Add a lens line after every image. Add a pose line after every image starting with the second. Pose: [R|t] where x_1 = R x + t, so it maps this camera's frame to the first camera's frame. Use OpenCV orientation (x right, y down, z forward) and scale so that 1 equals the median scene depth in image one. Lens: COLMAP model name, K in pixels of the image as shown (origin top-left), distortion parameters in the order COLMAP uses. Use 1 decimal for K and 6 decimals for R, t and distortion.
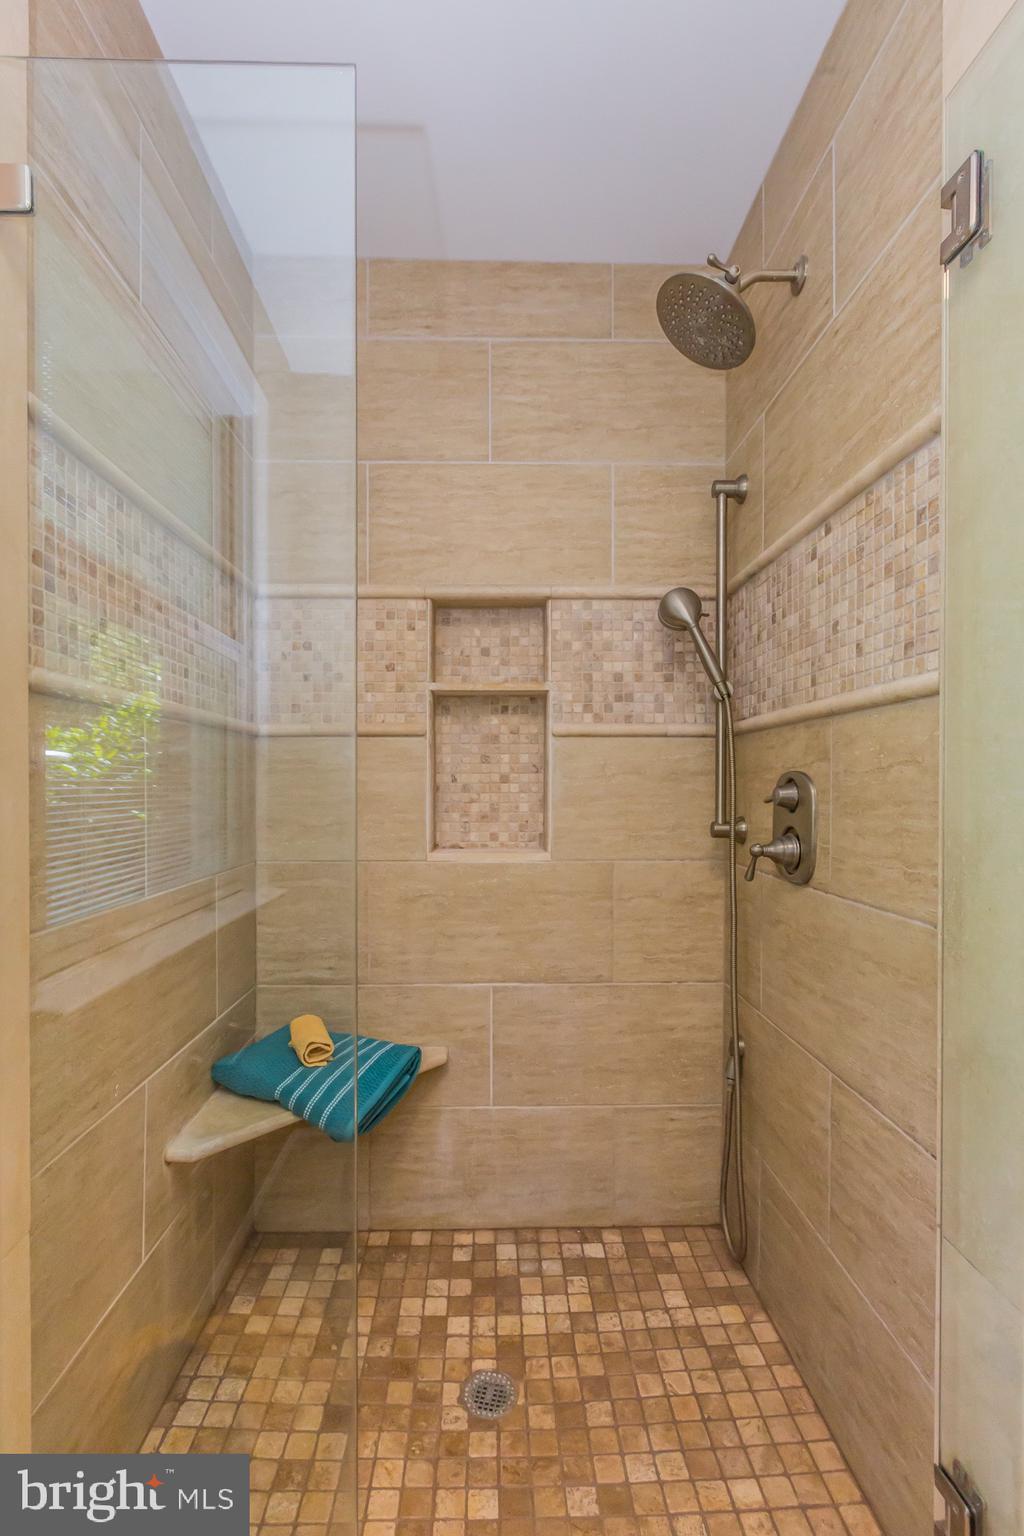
lens RADIAL K [[710.9, 0, 508.7], [0, 710.9, 783.8], [0, 0, 1]] dist [0.017968, 0.000172]
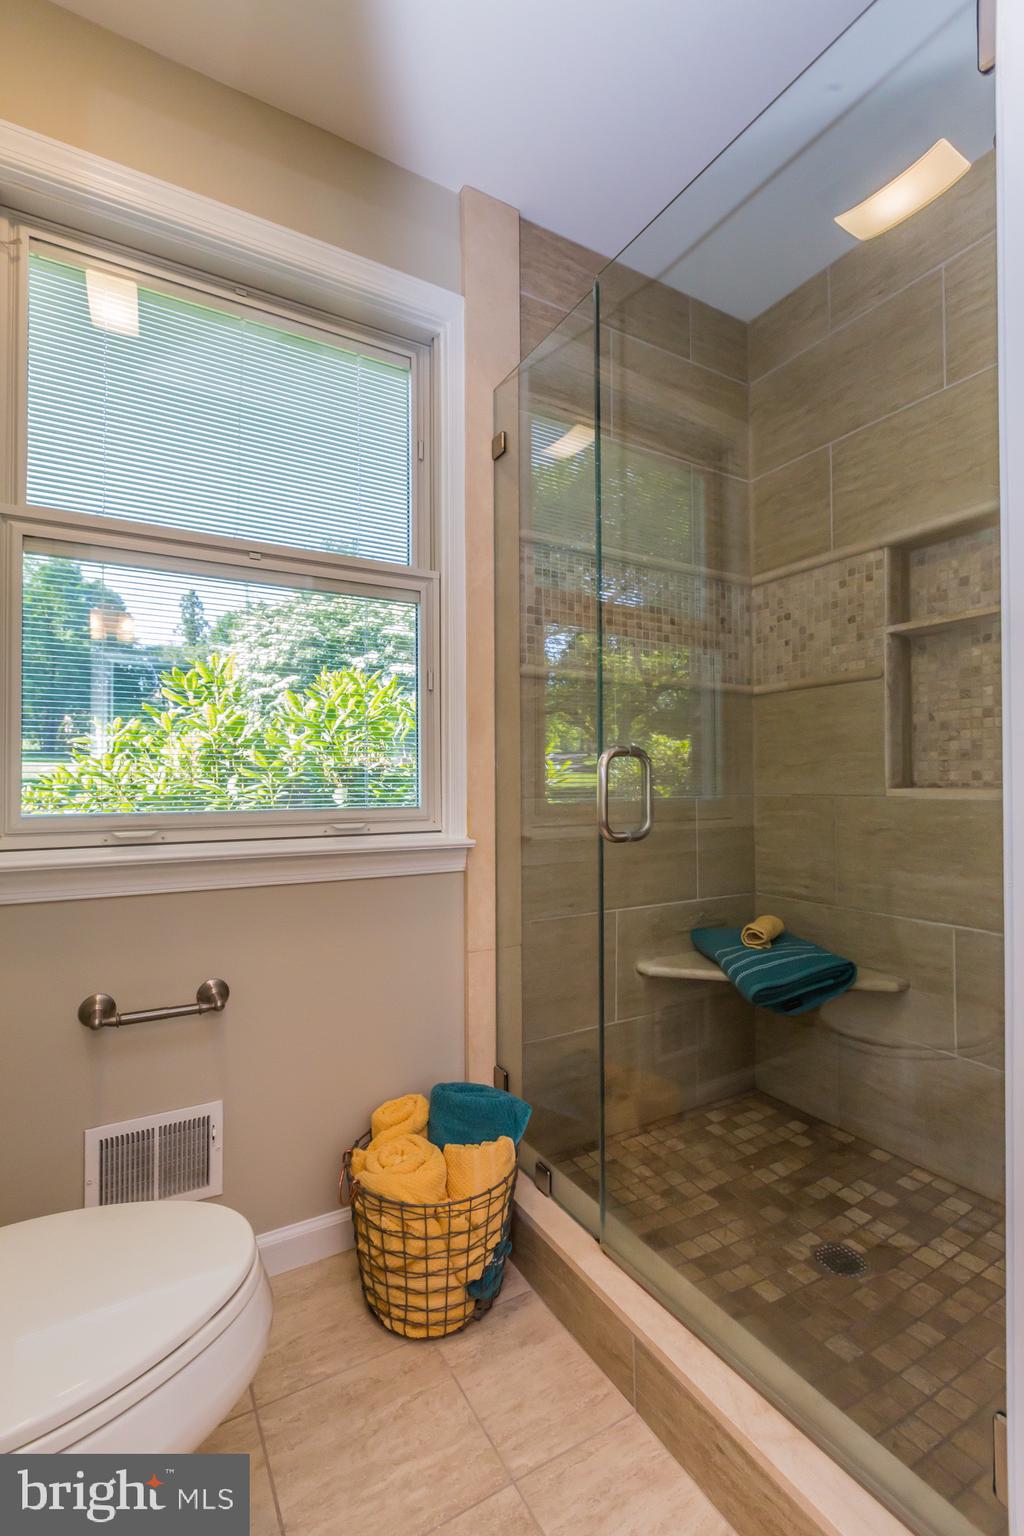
lens RADIAL K [[693.4, 0, 512.0], [0, 693.4, 768.0], [0, 0, 1]] dist [-0.000406, -0.000388]
pose [[0.476476, -0.025045, -0.878831, 0.520513], [-0.002807, 0.999546, -0.030008, 0.099792], [0.879183, 0.016765, 0.476189, 0.033742]]
